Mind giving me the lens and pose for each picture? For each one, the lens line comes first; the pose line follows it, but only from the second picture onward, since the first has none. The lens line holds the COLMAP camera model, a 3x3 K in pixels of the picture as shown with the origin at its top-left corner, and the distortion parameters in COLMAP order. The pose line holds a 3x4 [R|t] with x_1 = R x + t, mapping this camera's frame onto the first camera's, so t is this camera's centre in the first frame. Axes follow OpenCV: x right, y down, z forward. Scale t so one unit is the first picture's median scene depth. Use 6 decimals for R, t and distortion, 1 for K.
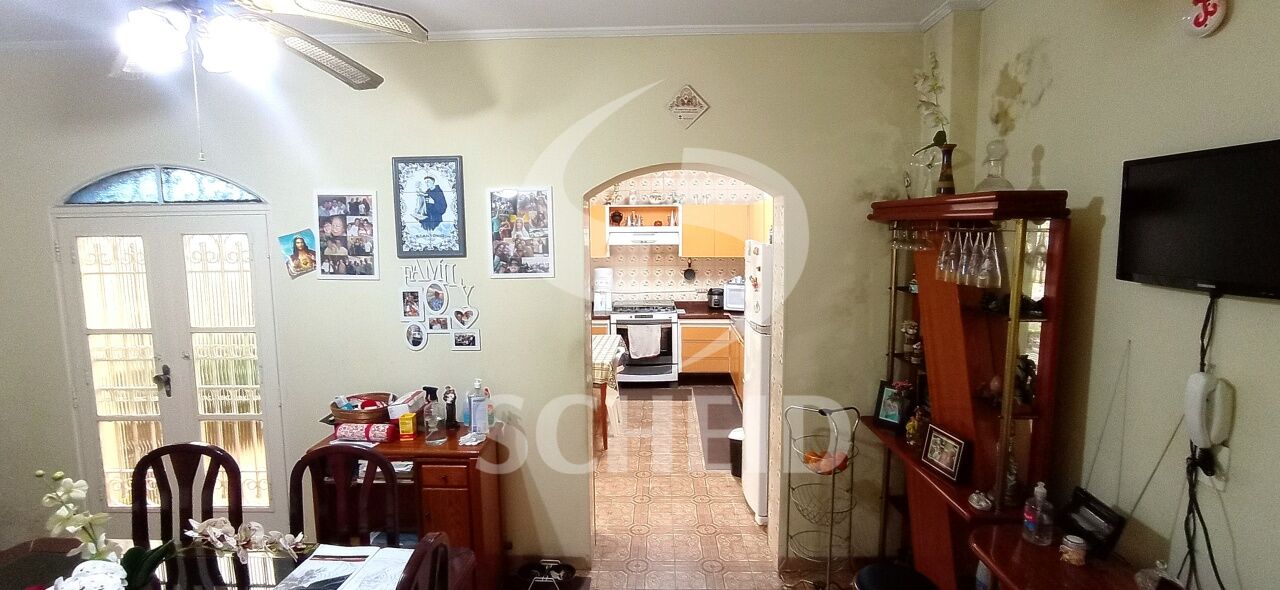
lens RADIAL K [[581.5, 0, 642.2], [0, 581.5, 286.5], [0, 0, 1]] dist [-0.058456, 0.041556]
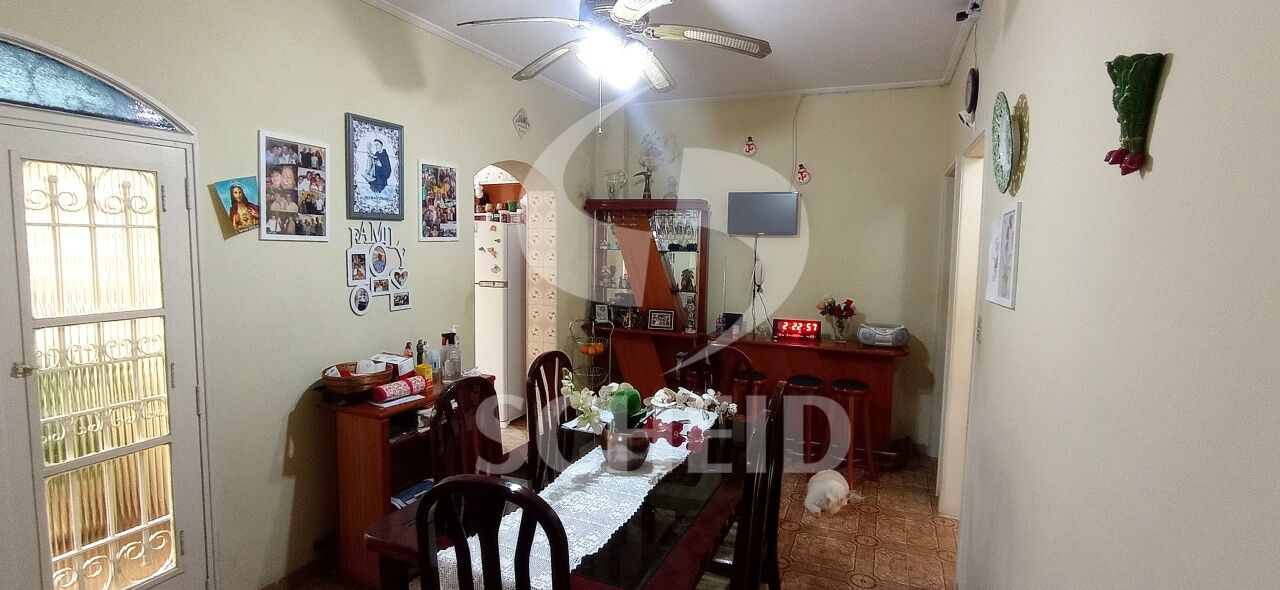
lens RADIAL K [[581.5, 0, 642.2], [0, 581.5, 286.5], [0, 0, 1]] dist [-0.058456, 0.041556]
pose [[0.357266, -0.058815, 0.932149, -1.139751], [0.075646, 0.996559, 0.033886, 0.066889], [-0.930934, 0.058407, 0.360486, 0.212264]]
